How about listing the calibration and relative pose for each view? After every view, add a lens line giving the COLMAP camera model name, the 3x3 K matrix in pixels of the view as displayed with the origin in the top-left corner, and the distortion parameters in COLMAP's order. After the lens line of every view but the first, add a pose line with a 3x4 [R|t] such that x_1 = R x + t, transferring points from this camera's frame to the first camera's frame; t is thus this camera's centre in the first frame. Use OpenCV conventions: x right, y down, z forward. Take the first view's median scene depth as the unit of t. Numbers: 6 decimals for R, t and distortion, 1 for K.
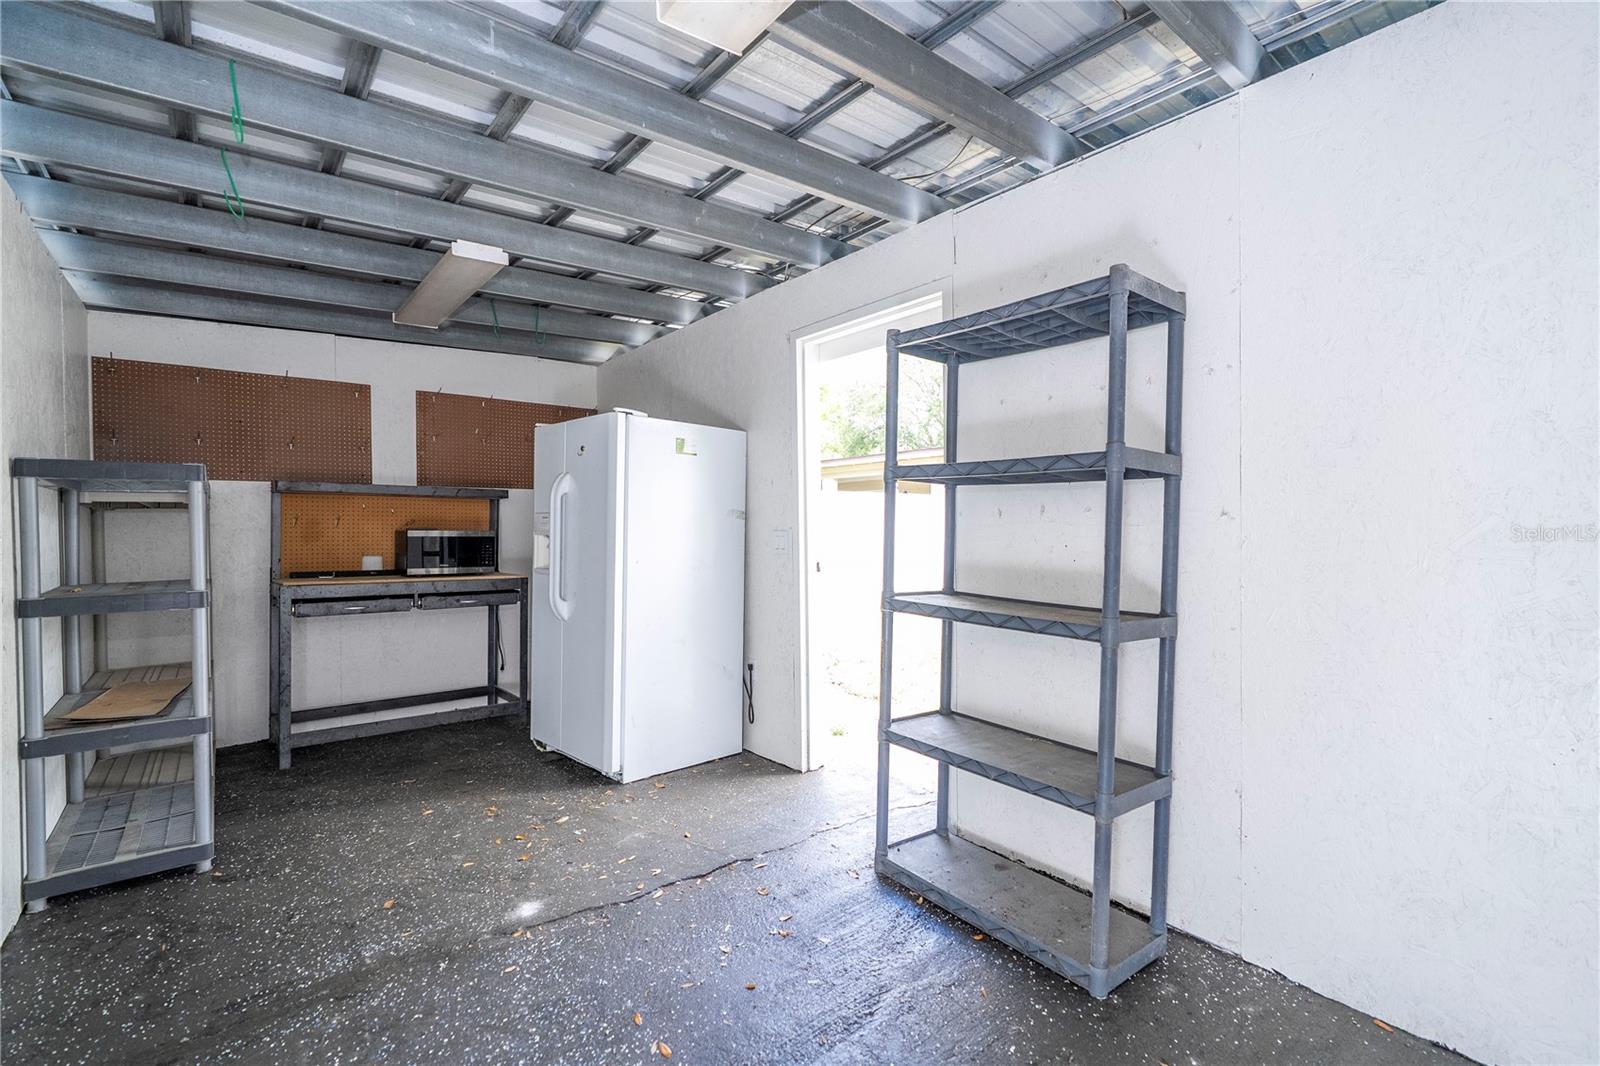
lens RADIAL K [[719.3, 0, 806.9], [0, 719.3, 524.1], [0, 0, 1]] dist [-0.004229, 0.000888]
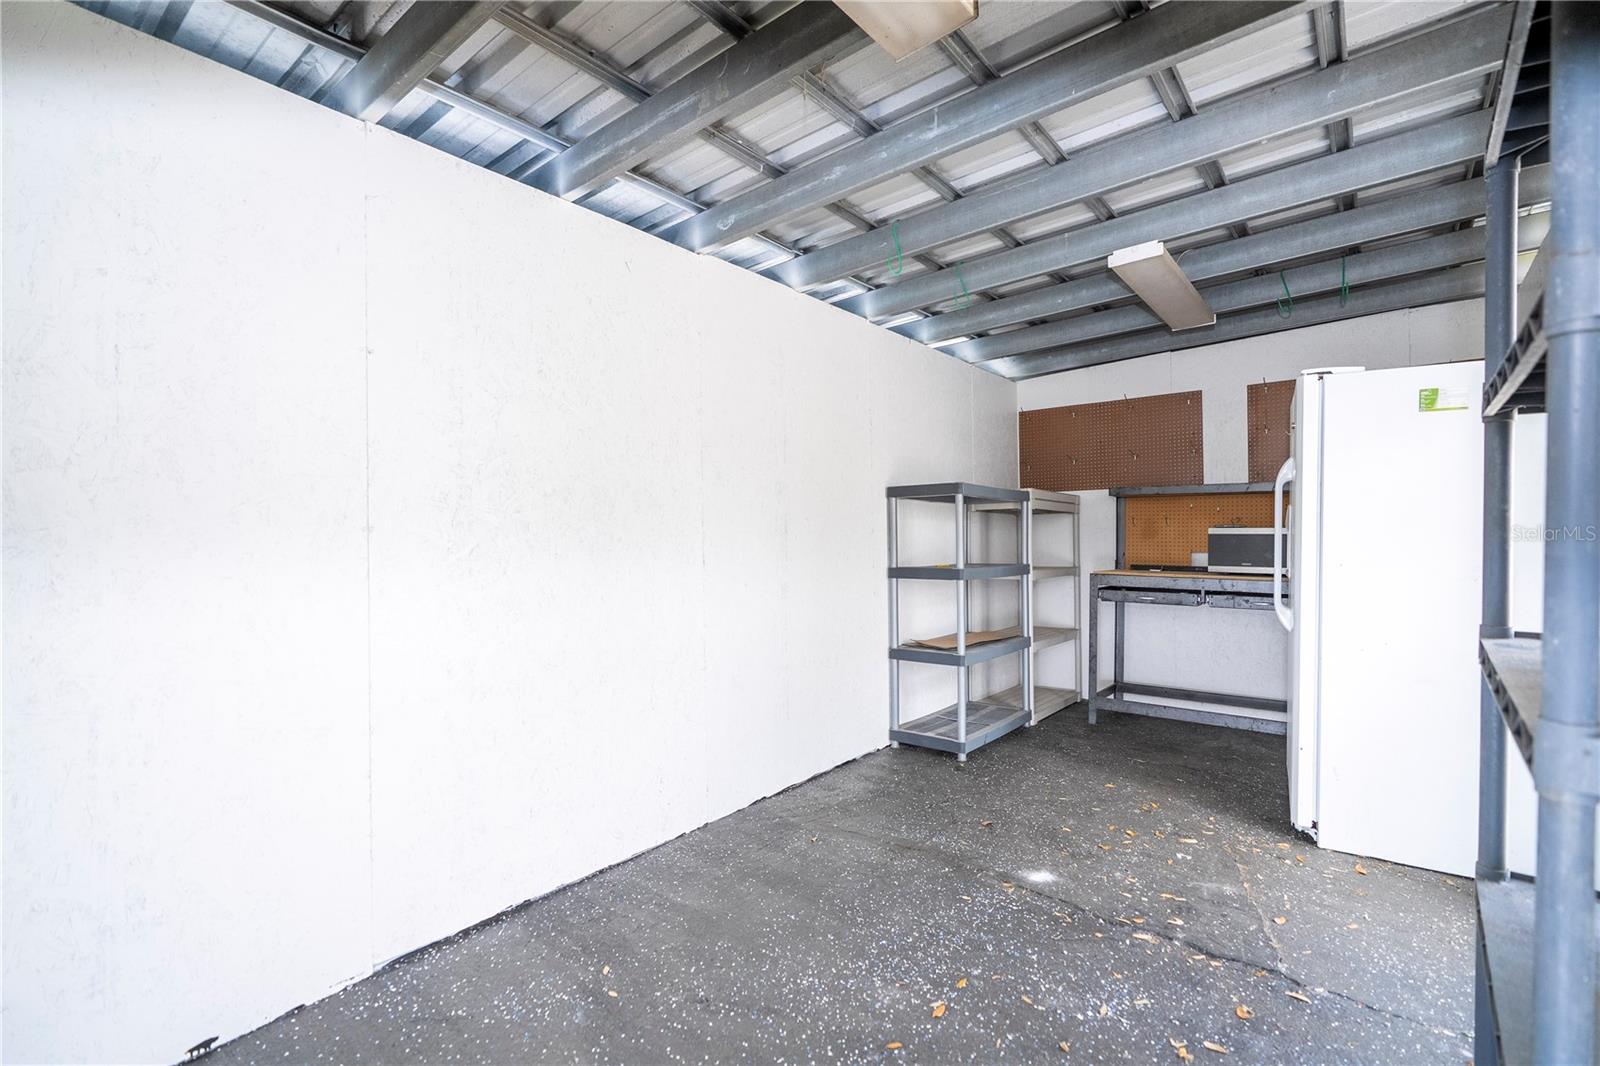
lens RADIAL K [[719.3, 0, 794.8], [0, 719.3, 541.3], [0, 0, 1]] dist [-0.004229, 0.000888]
pose [[0.191293, 0.010065, -0.981481, 0.385501], [0.017460, 0.999754, 0.013655, 0.004472], [0.981378, -0.019749, 0.191071, 0.277993]]
